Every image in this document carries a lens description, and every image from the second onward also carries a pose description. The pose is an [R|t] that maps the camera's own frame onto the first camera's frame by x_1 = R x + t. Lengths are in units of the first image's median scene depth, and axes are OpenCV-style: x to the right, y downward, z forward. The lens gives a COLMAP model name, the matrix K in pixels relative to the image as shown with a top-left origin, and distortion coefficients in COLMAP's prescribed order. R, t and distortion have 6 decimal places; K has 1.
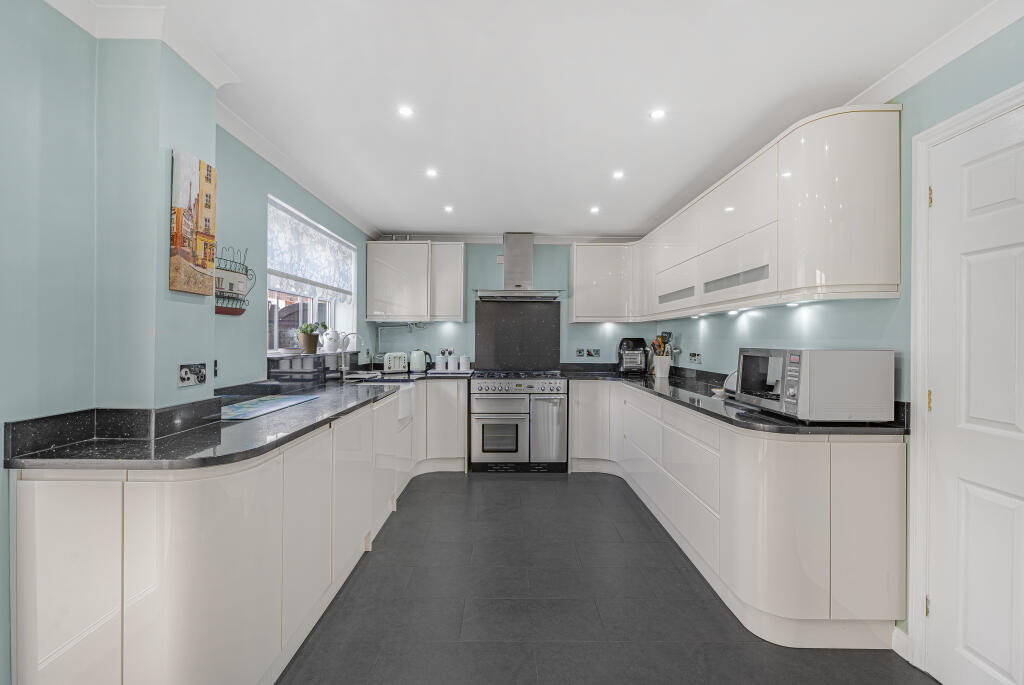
lens RADIAL K [[458.4, 0, 512.0], [0, 458.4, 342.5], [0, 0, 1]] dist [-0.001564, 0.000239]
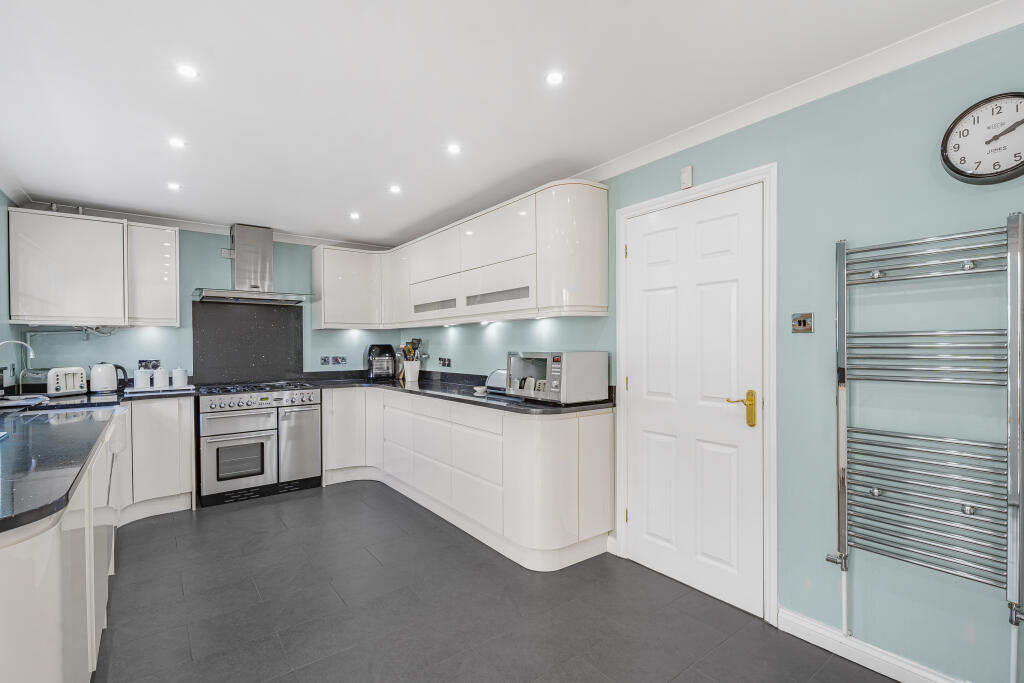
lens RADIAL K [[464.8, 0, 509.0], [0, 464.8, 354.1], [0, 0, 1]] dist [-0.002066, -0.000312]
pose [[0.799336, -0.020877, 0.600522, -0.144476], [0.014068, 0.999773, 0.016031, -0.001297], [-0.600720, -0.004366, 0.799448, -0.007121]]
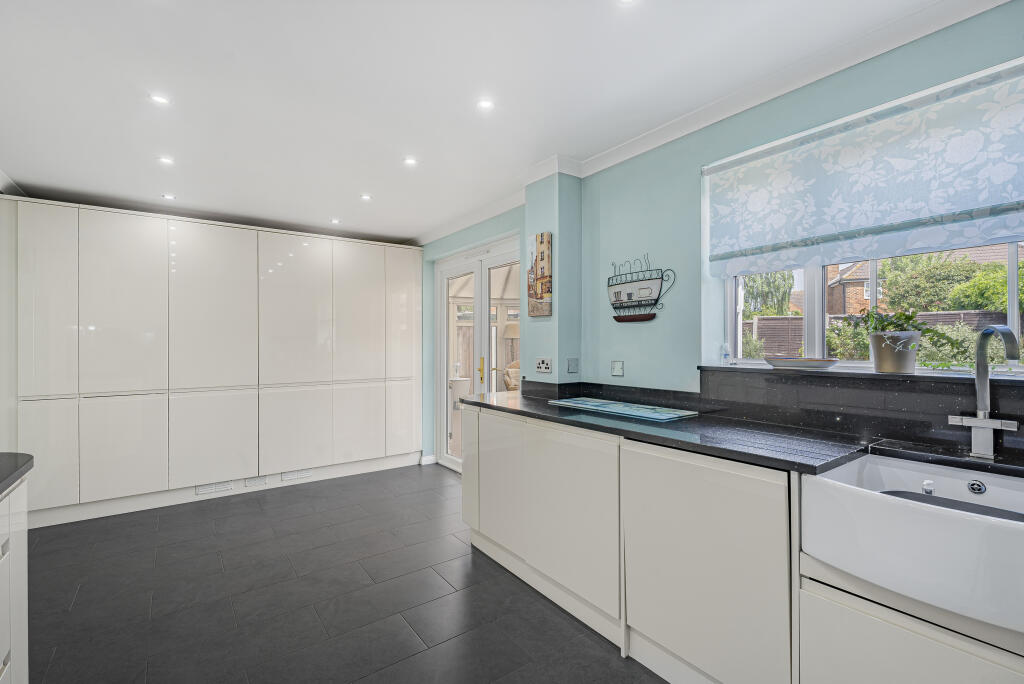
lens RADIAL K [[458.4, 0, 512.0], [0, 458.4, 342.0], [0, 0, 1]] dist [-0.001564, 0.000239]
pose [[-0.809398, -0.005615, -0.587234, 0.141486], [-0.005752, 0.999982, -0.001634, -0.003990], [0.587233, 0.002055, -0.809415, 0.909505]]
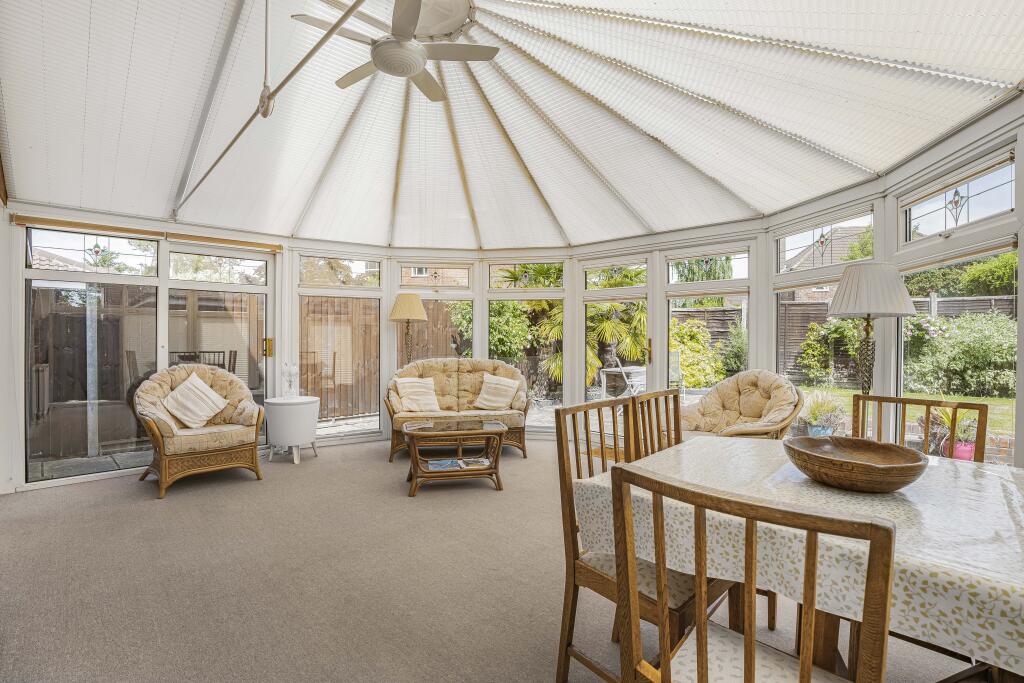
lens RADIAL K [[458.4, 0, 512.0], [0, 458.4, 341.5], [0, 0, 1]] dist [-0.001564, 0.000239]
pose [[-0.698962, -0.002624, -0.715154, -0.477587], [-0.013611, 0.999861, 0.009634, 0.015549], [0.715029, 0.016468, -0.698901, 0.165012]]
